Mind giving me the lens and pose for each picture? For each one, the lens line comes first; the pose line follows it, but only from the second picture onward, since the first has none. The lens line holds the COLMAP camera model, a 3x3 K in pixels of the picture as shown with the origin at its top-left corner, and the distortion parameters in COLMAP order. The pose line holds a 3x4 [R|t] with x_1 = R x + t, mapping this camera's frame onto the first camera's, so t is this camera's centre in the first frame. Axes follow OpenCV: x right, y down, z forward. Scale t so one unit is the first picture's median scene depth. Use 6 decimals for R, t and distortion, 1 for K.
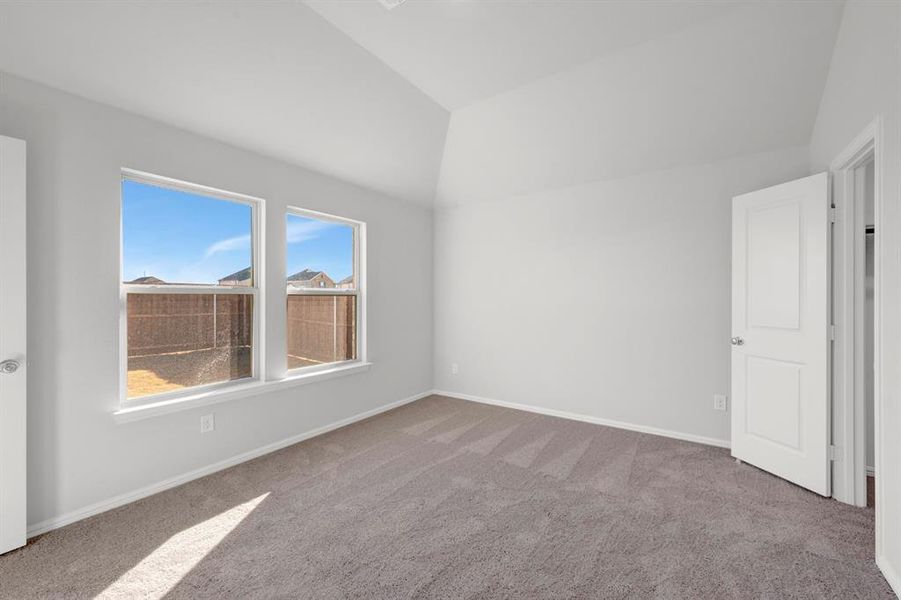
lens RADIAL K [[365.2, 0, 457.3], [0, 365.2, 299.6], [0, 0, 1]] dist [0.002226, 0.000048]
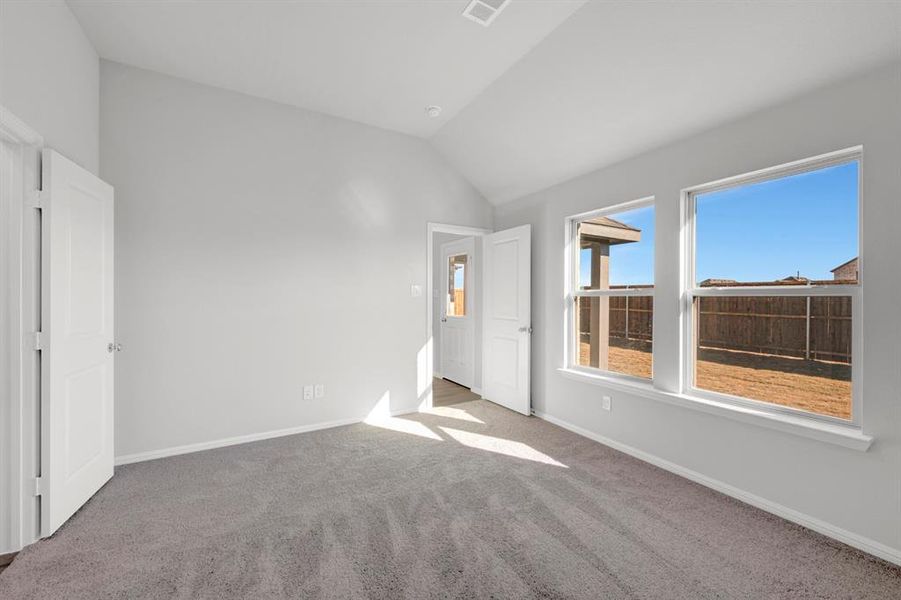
lens RADIAL K [[365.2, 0, 457.3], [0, 365.2, 299.6], [0, 0, 1]] dist [0.002226, 0.000048]
pose [[-0.447057, 0.002193, -0.894503, 0.589815], [-0.005261, 0.999973, 0.005081, -0.007045], [0.894490, 0.006977, -0.447034, 1.041179]]
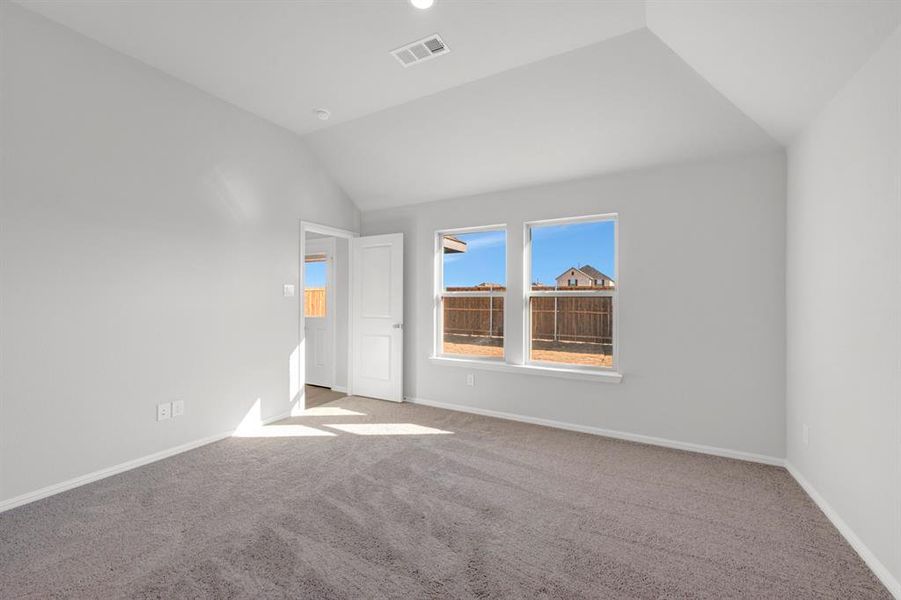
lens RADIAL K [[365.2, 0, 457.3], [0, 365.2, 299.6], [0, 0, 1]] dist [0.002226, 0.000048]
pose [[0.084773, 0.001402, -0.996399, 0.813663], [-0.003351, 0.999994, 0.001122, -0.003716], [0.996395, 0.003244, 0.084777, 0.769970]]
